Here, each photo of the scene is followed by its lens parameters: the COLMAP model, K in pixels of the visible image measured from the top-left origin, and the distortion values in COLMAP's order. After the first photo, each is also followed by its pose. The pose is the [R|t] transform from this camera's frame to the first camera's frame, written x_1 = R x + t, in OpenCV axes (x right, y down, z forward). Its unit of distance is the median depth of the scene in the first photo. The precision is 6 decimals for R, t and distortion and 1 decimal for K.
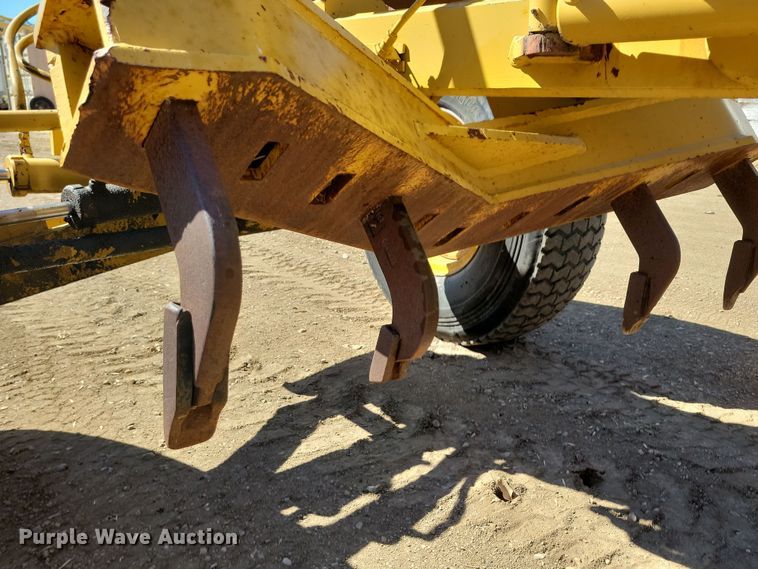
lens RADIAL K [[563.0, 0, 379.0], [0, 563.0, 284.5], [0, 0, 1]] dist [0.030897, -0.005149]
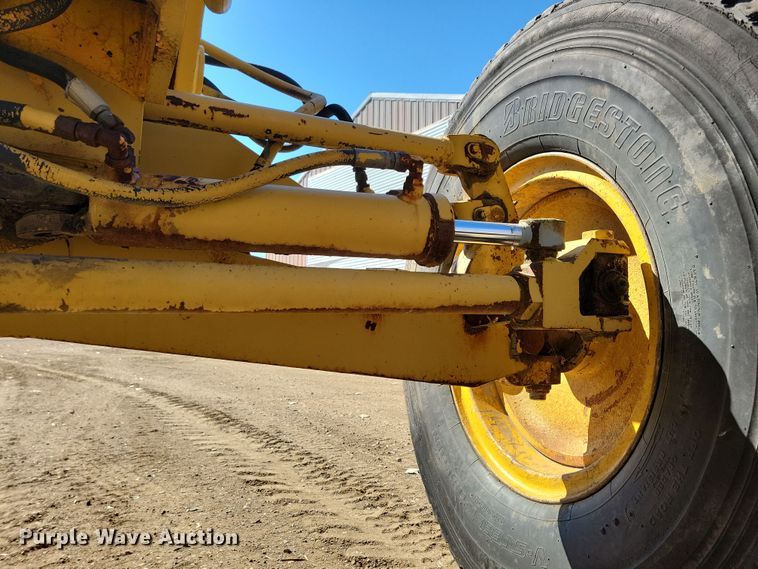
lens RADIAL K [[568.5, 0, 379.0], [0, 568.5, 284.5], [0, 0, 1]] dist [0.027097, -0.009652]
pose [[0.981311, -0.016432, -0.191725, 0.051962], [-0.055526, 0.929786, -0.363890, -0.002472], [0.184243, 0.367735, 0.911496, 0.387474]]
